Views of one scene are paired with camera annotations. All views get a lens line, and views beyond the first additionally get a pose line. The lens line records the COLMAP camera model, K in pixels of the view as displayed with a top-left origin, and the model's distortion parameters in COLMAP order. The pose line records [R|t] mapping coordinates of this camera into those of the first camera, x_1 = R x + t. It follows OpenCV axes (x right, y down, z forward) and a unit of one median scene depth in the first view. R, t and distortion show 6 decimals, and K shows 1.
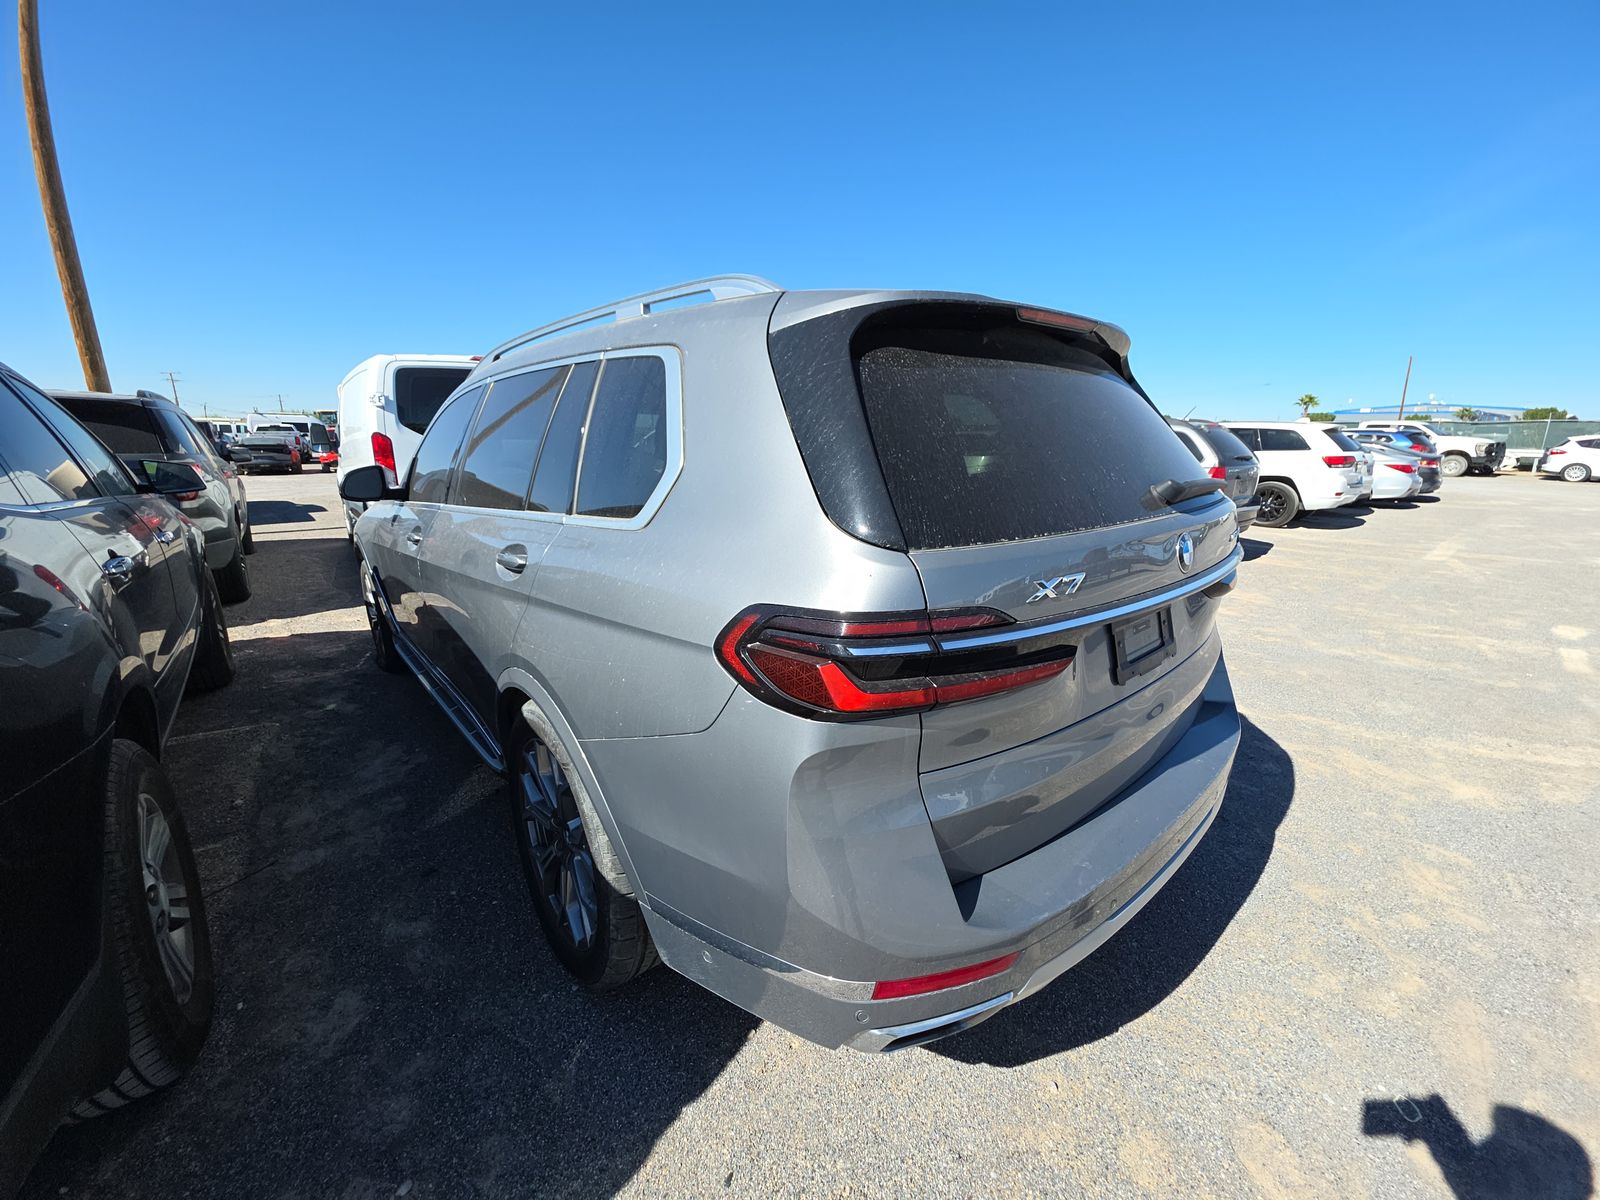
lens RADIAL K [[636.6, 0, 796.4], [0, 636.6, 596.0], [0, 0, 1]] dist [0.013962, -0.008909]
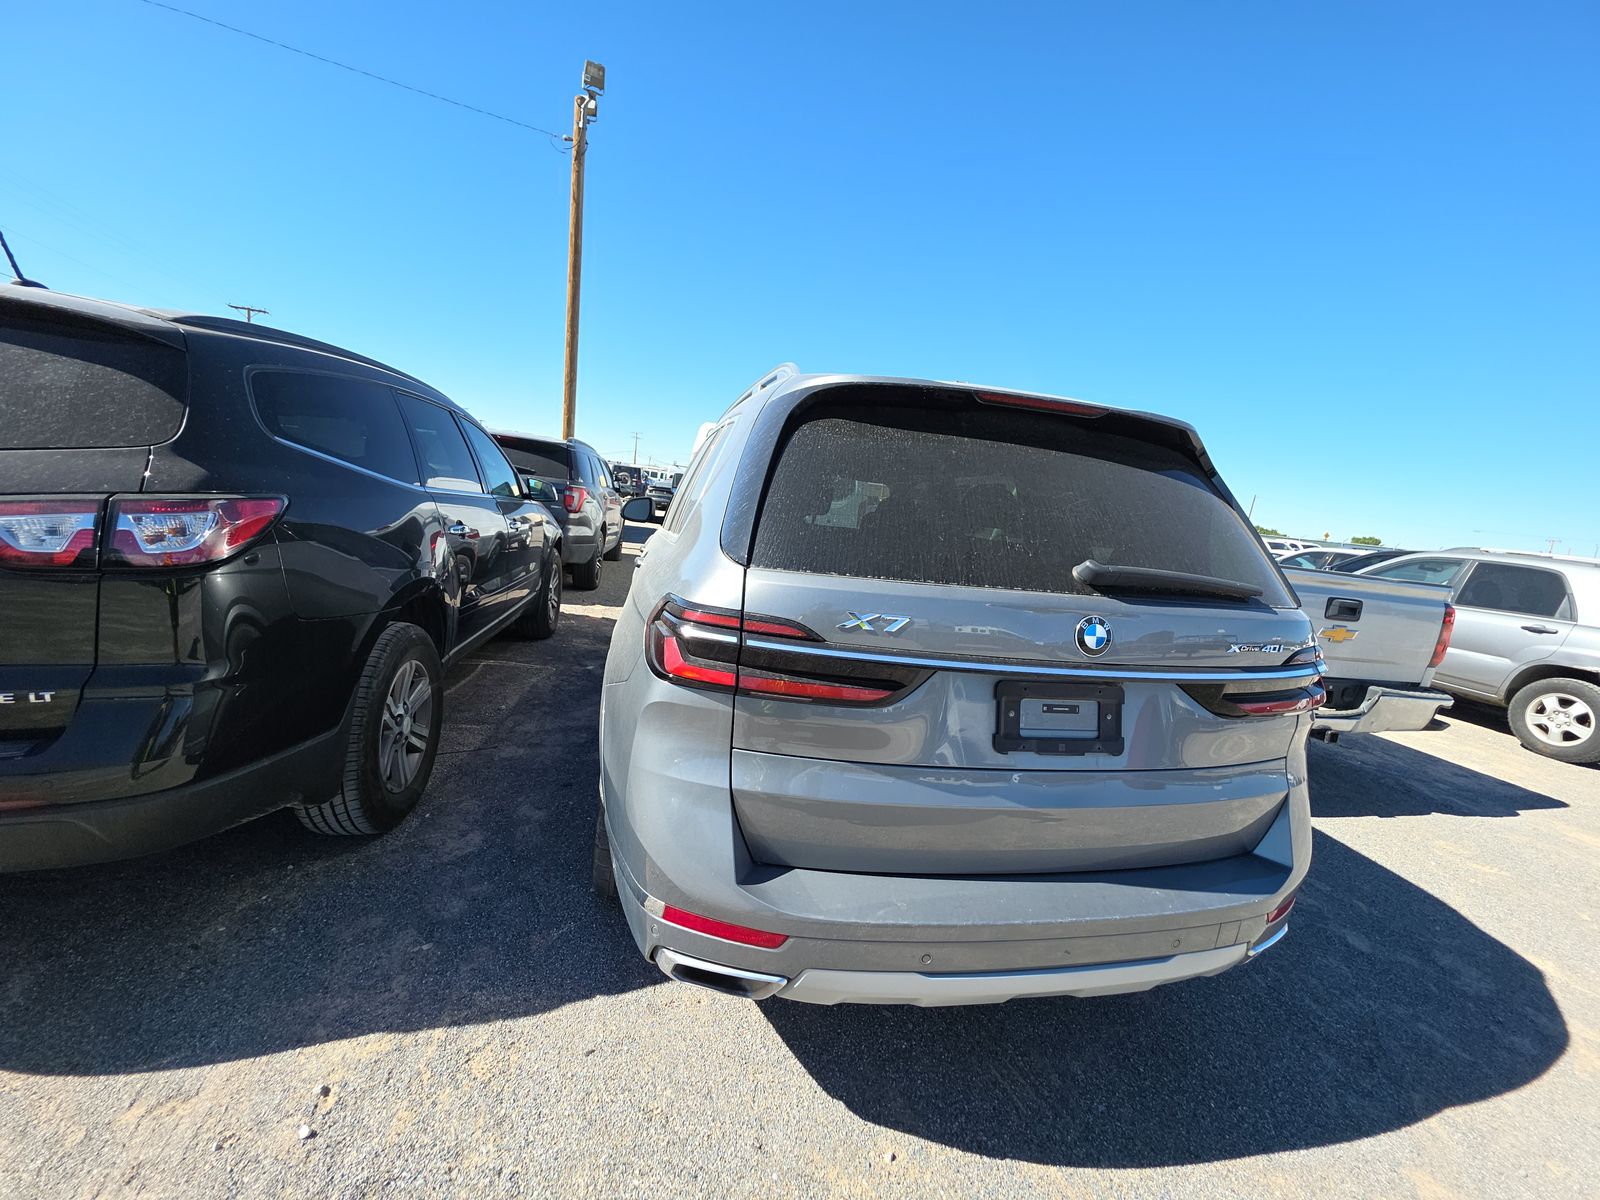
lens RADIAL K [[636.6, 0, 796.4], [0, 636.6, 596.0], [0, 0, 1]] dist [0.013962, -0.008909]
pose [[0.870021, 0.170782, -0.462490, 0.602679], [-0.224547, 0.972403, -0.063334, 0.032729], [0.438910, 0.158952, 0.884360, -0.059704]]
